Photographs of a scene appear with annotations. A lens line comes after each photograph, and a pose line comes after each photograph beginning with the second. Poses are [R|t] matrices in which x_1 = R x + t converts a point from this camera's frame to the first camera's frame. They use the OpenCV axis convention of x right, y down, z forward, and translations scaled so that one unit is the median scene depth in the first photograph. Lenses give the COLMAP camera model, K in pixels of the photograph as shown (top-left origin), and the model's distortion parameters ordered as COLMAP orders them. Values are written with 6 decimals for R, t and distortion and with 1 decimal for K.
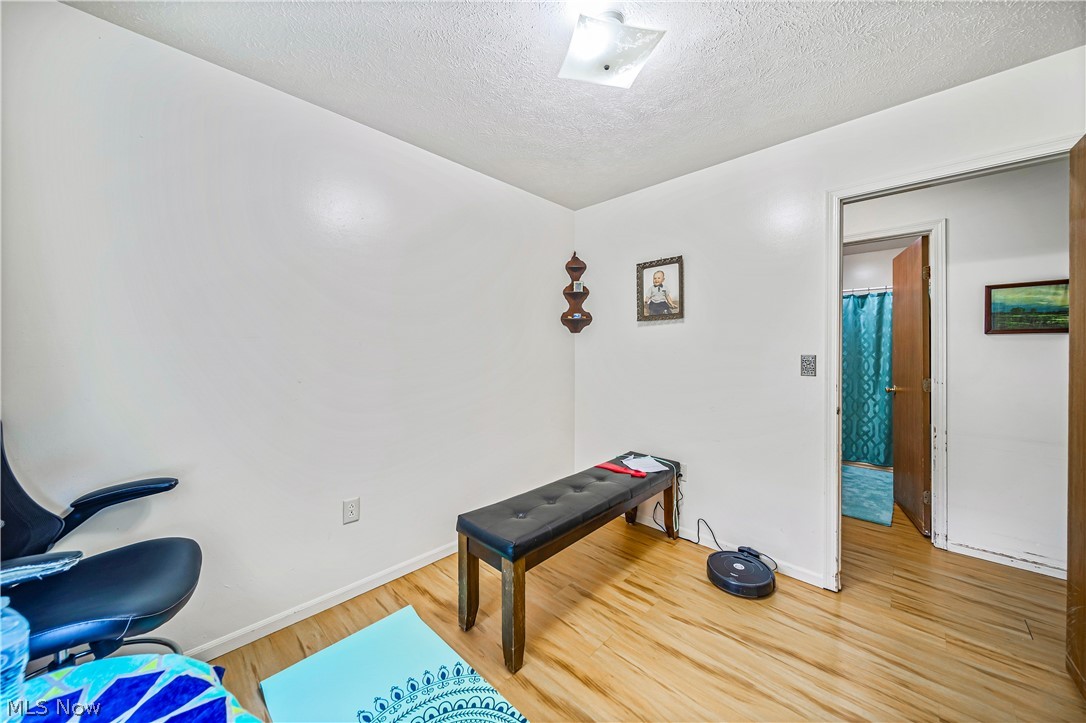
lens RADIAL K [[380.7, 0, 543.3], [0, 380.7, 355.9], [0, 0, 1]] dist [-0.000657, 0.000017]
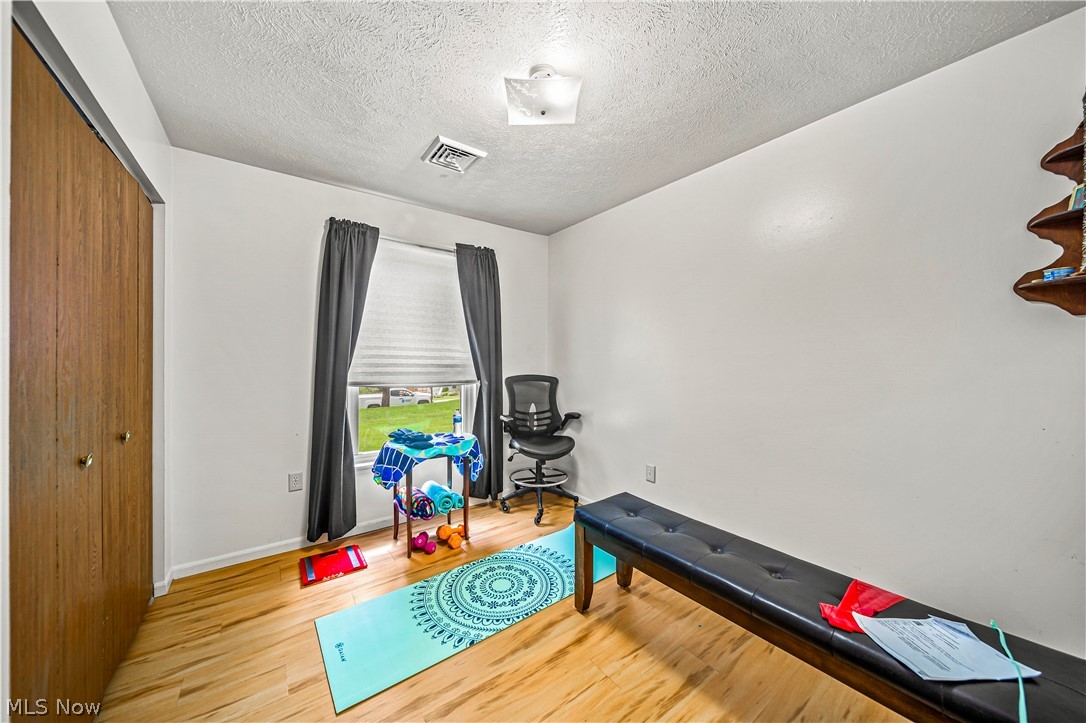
lens RADIAL K [[380.7, 0, 544.7], [0, 380.7, 357.5], [0, 0, 1]] dist [-0.000657, 0.000017]
pose [[-0.167265, -0.000834, -0.985912, 1.146205], [-0.016983, 0.999854, 0.002036, -0.014973], [0.985766, 0.017084, -0.167255, 1.041261]]
